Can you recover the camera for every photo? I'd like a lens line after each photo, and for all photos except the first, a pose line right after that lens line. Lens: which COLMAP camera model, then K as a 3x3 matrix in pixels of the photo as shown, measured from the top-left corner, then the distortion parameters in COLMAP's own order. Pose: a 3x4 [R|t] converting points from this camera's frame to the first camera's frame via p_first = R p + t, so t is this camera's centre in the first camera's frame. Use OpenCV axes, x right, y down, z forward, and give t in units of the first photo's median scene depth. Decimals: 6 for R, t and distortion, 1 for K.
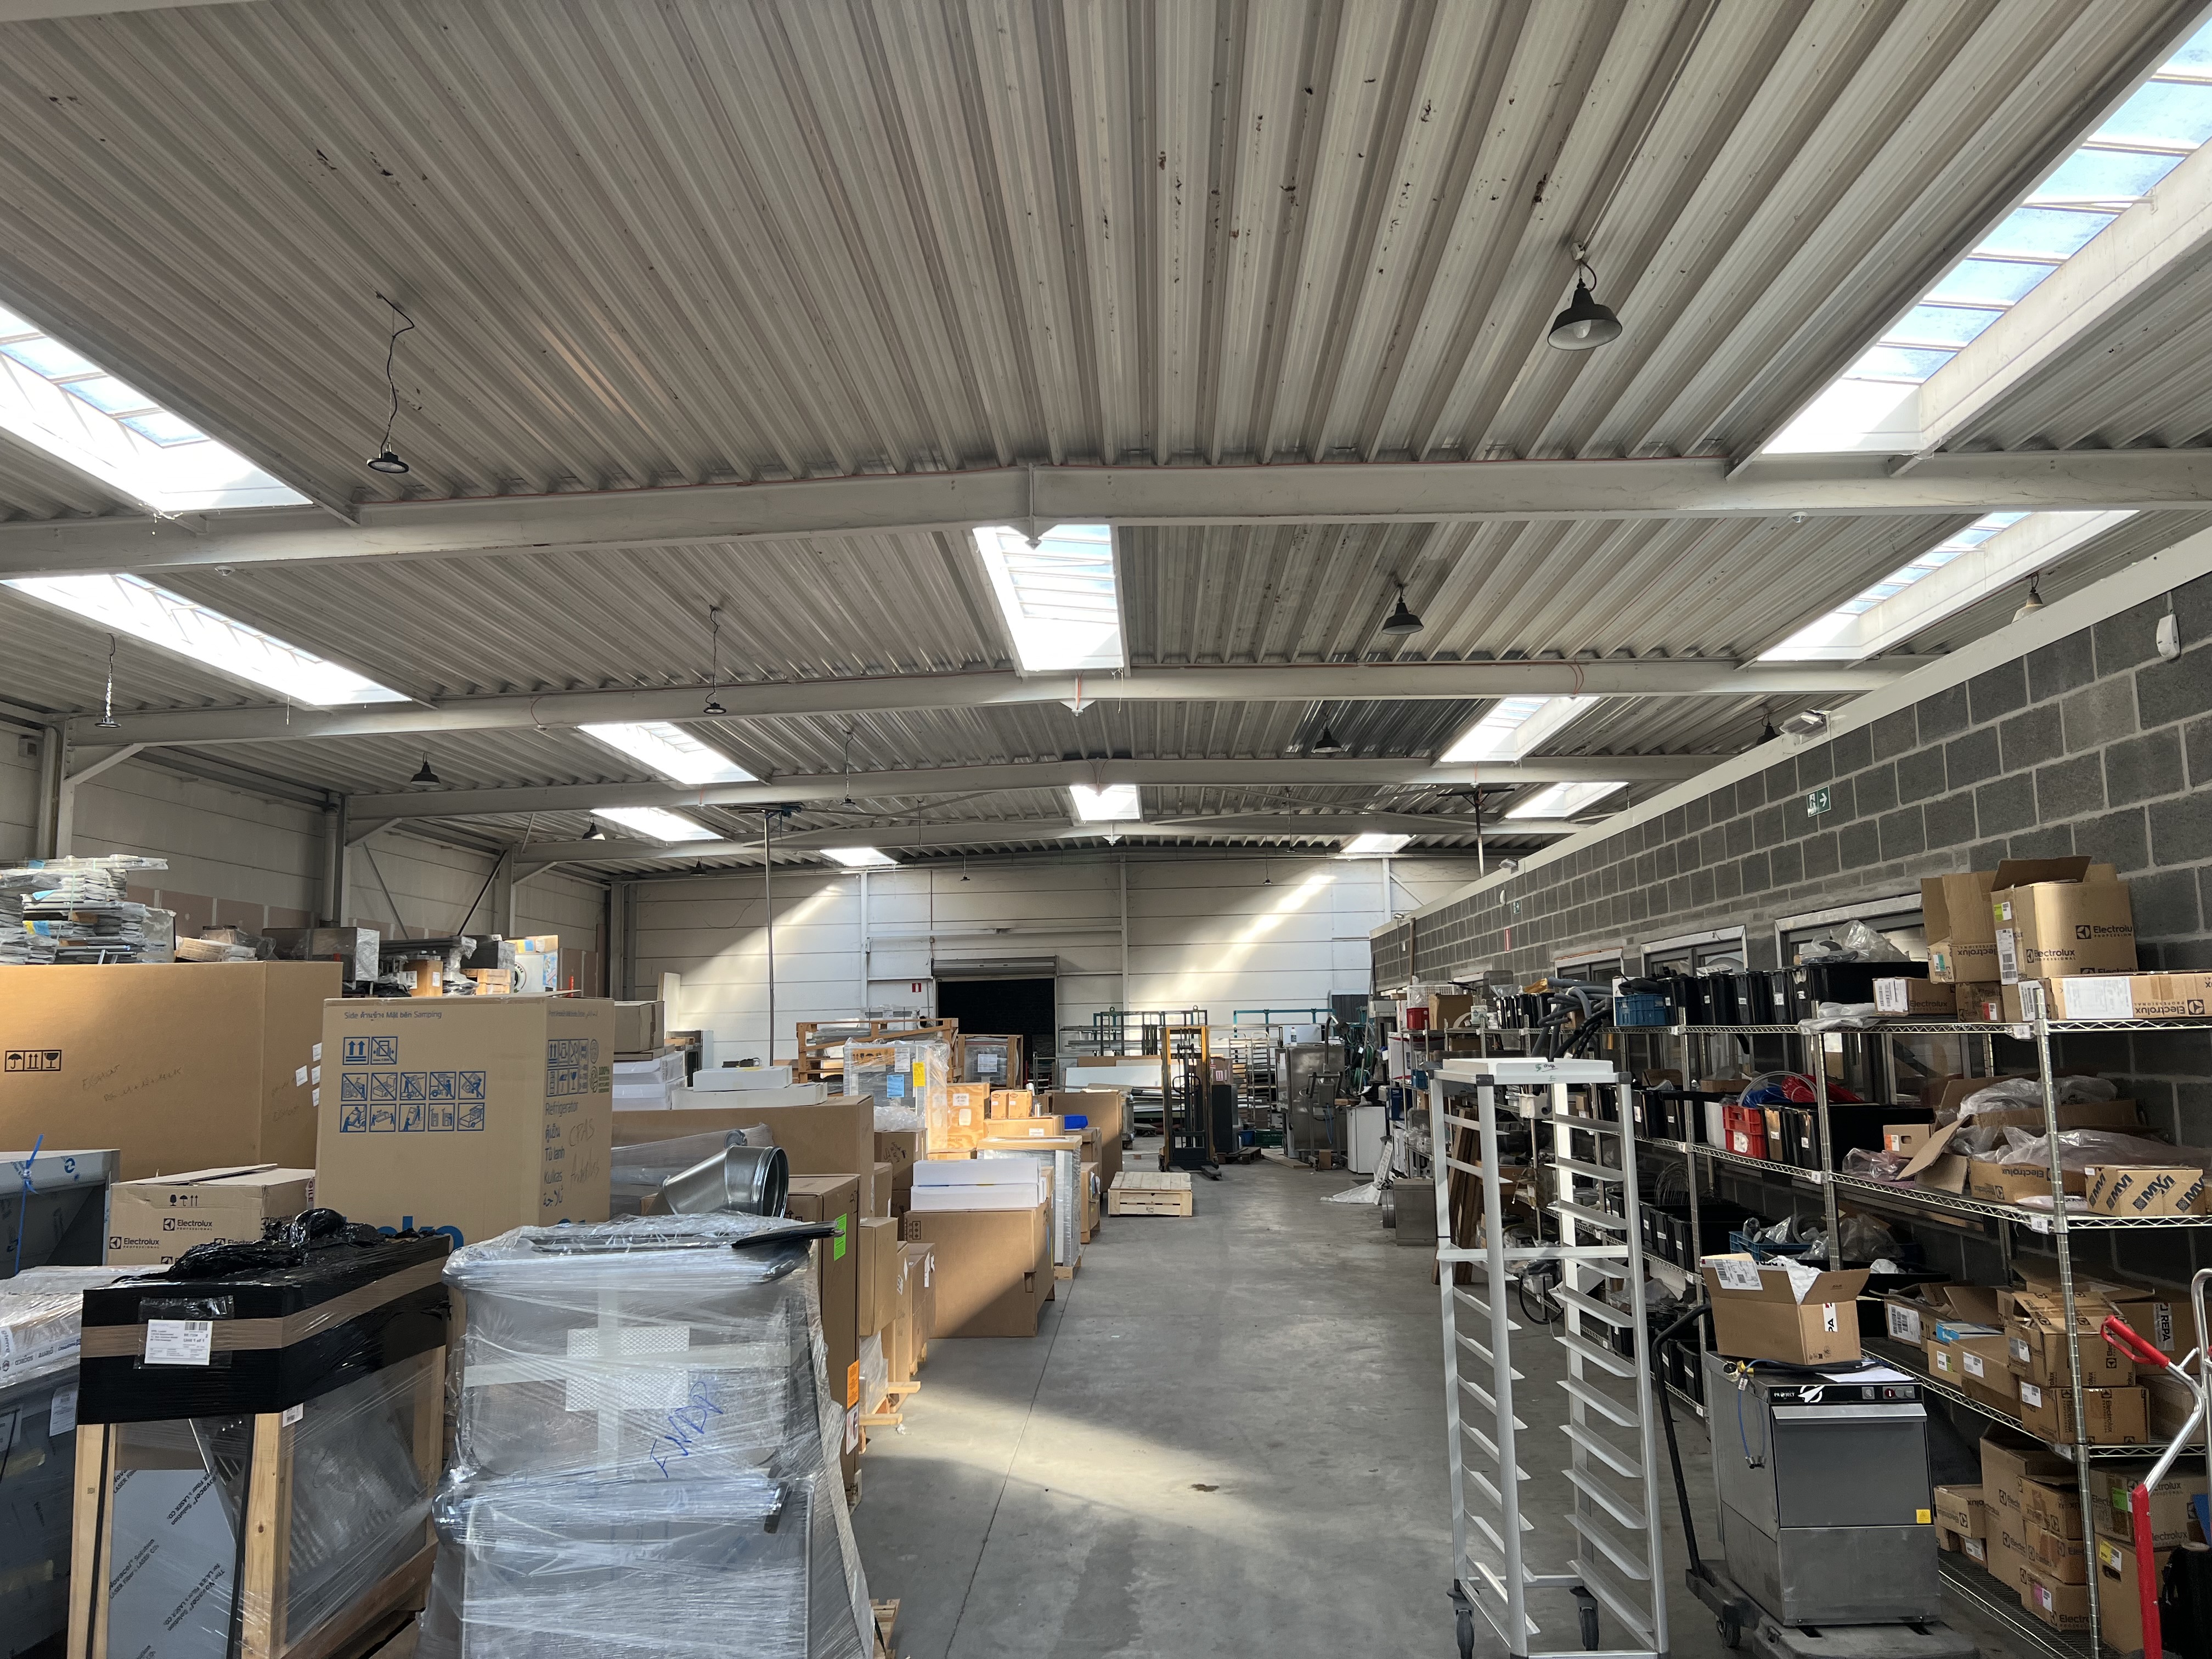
lens RADIAL K [[1658.0, 0, 1089.5], [0, 1658.0, 829.7], [0, 0, 1]] dist [0.093875, -0.190082]
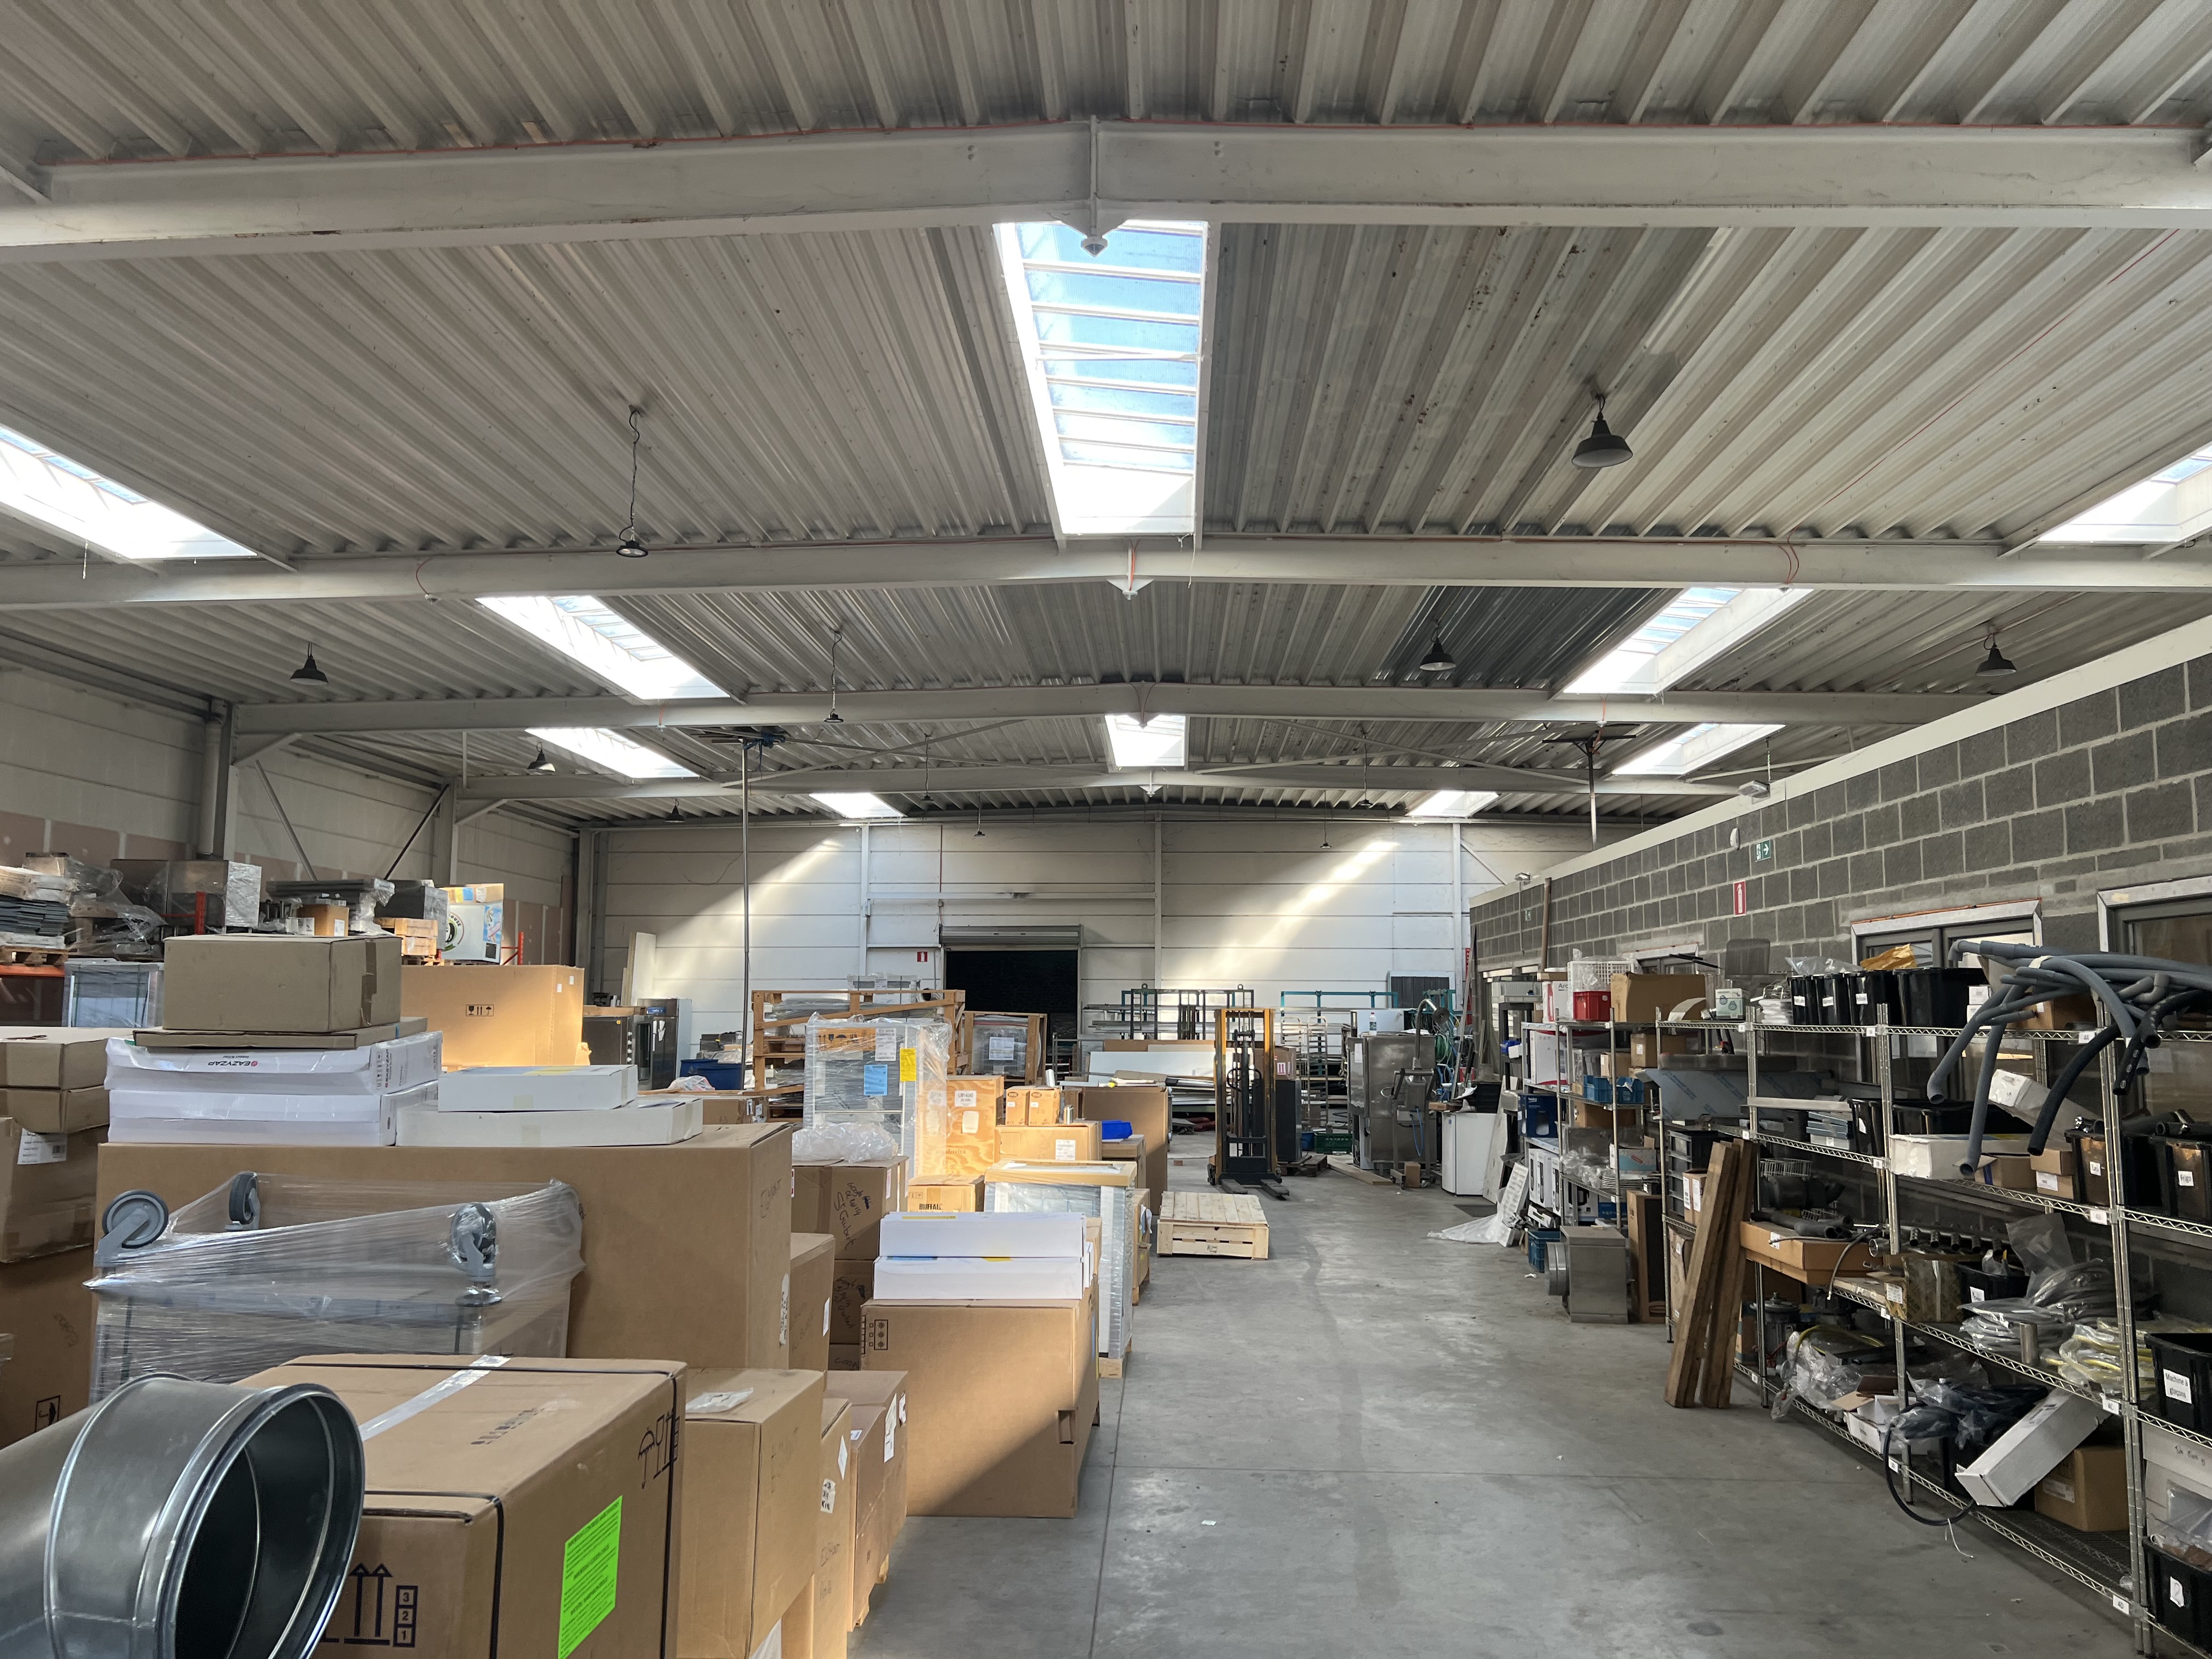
lens RADIAL K [[1662.3, 0, 1109.1], [0, 1662.3, 841.9], [0, 0, 1]] dist [0.049604, -0.053432]
pose [[0.999691, 0.024804, 0.001905, -0.012598], [-0.024837, 0.999494, 0.019868, 0.022626], [-0.001412, -0.019909, 0.999801, 0.187965]]
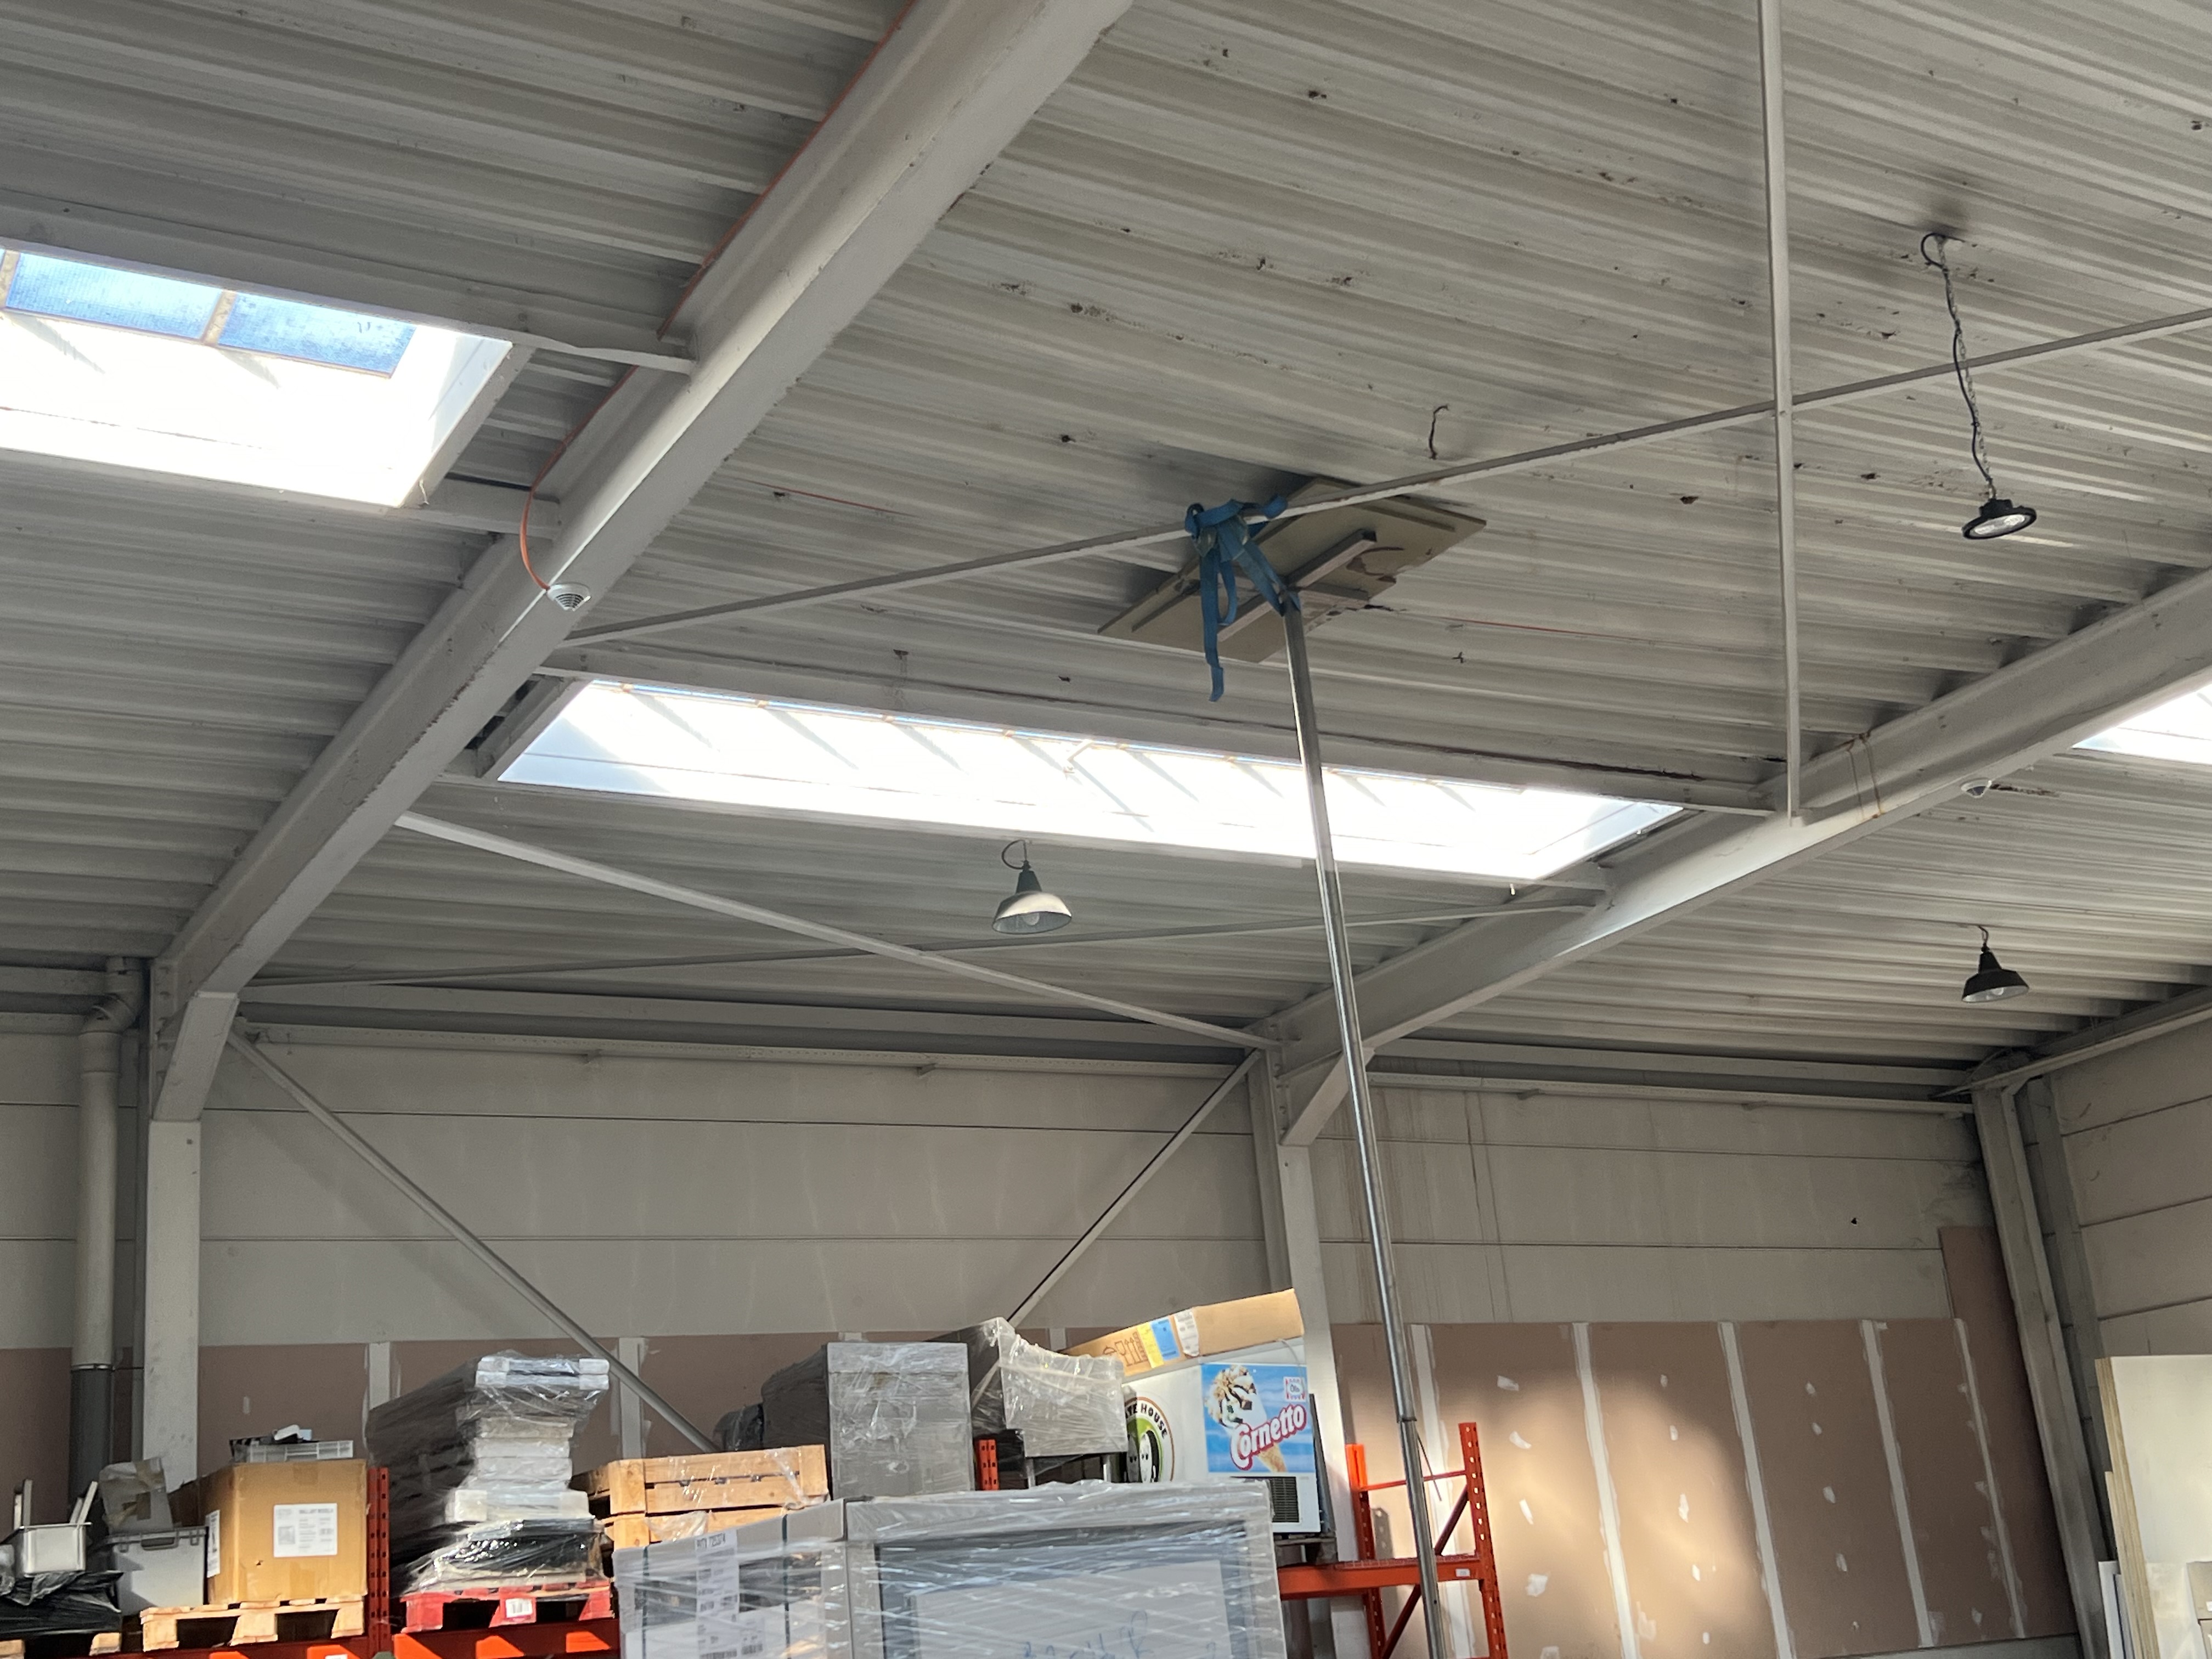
lens RADIAL K [[2743.1, 0, 1107.0], [0, 2743.1, 827.9], [0, 0, 1]] dist [0.032790, -0.015621]
pose [[0.549836, -0.289613, -0.783457, 0.075889], [0.184960, 0.956896, -0.223920, 0.116319], [0.814536, -0.021789, 0.579703, 0.936483]]
